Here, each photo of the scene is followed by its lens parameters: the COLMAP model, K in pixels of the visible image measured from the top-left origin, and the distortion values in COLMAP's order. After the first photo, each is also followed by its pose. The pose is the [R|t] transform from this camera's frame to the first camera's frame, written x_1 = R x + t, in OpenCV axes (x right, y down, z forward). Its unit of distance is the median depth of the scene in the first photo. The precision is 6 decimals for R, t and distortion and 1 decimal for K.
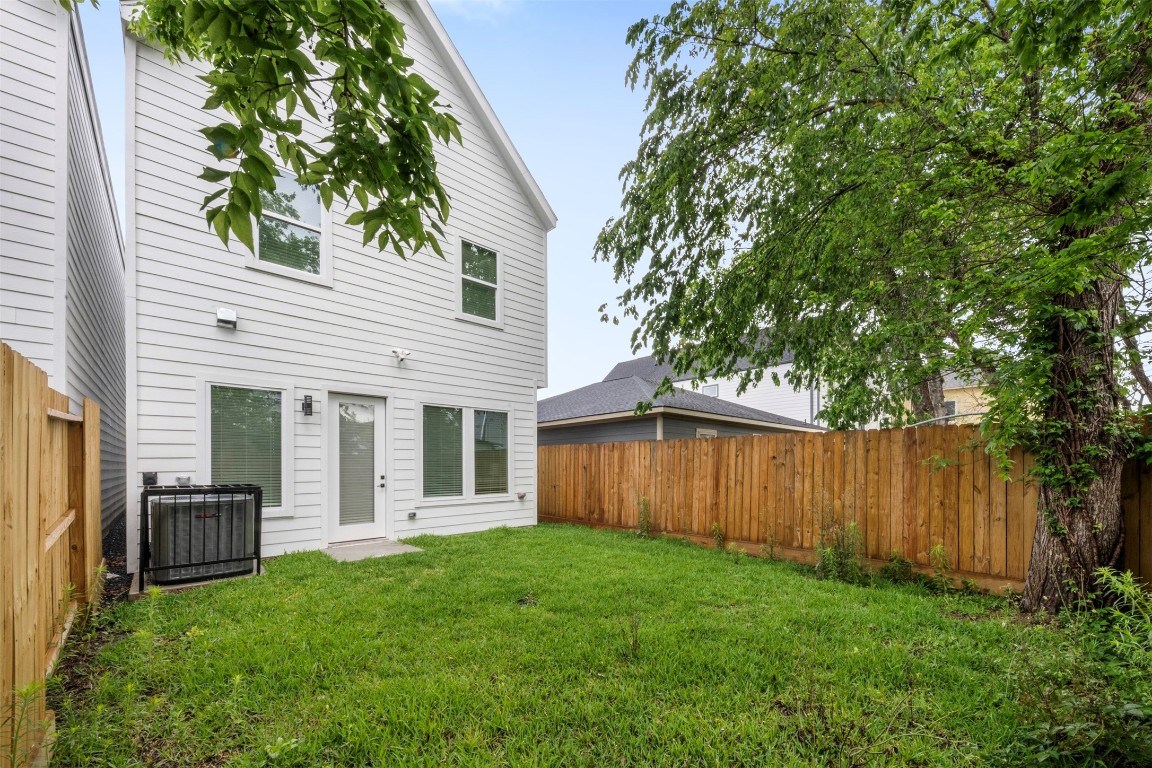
lens RADIAL K [[450.1, 0, 578.7], [0, 450.1, 468.6], [0, 0, 1]] dist [0.028428, 0.000043]
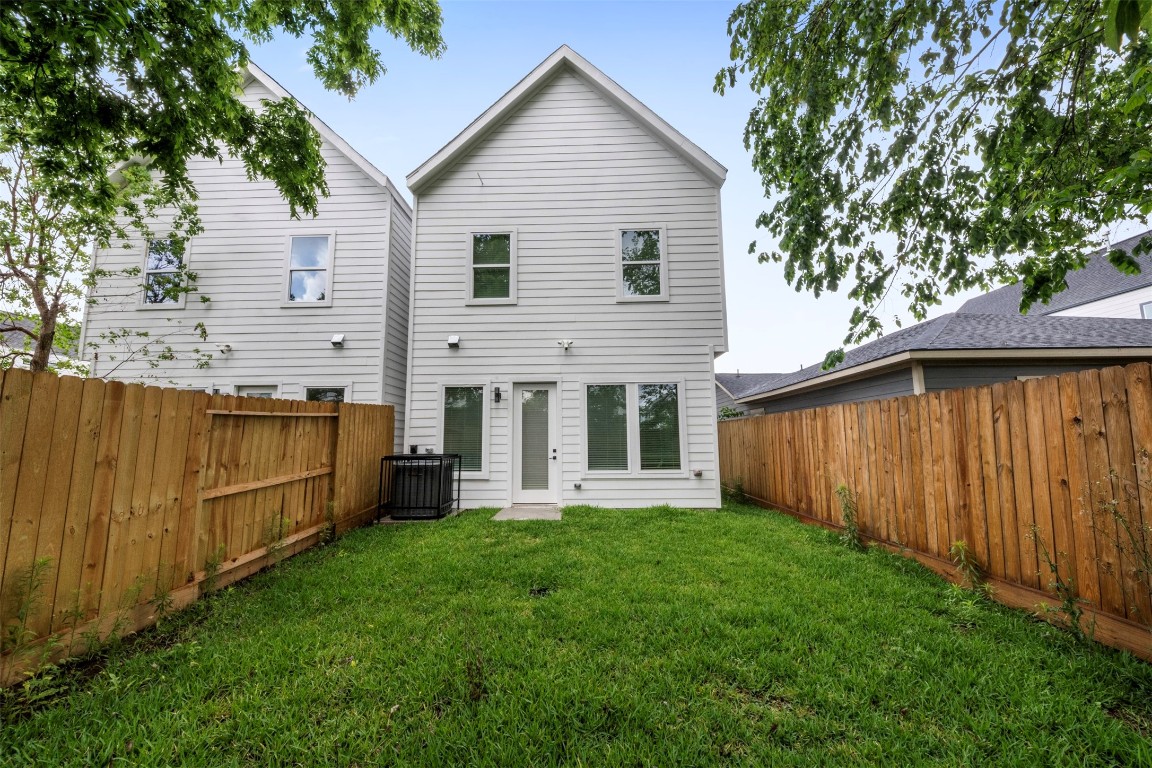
lens RADIAL K [[400.2, 0, 579.2], [0, 400.2, 395.7], [0, 0, 1]] dist [0.011269, -0.006298]
pose [[0.708333, -0.082381, -0.701055, 0.325404], [-0.000651, 0.993090, -0.117355, -0.000043], [0.705878, 0.083583, 0.703385, 0.294197]]
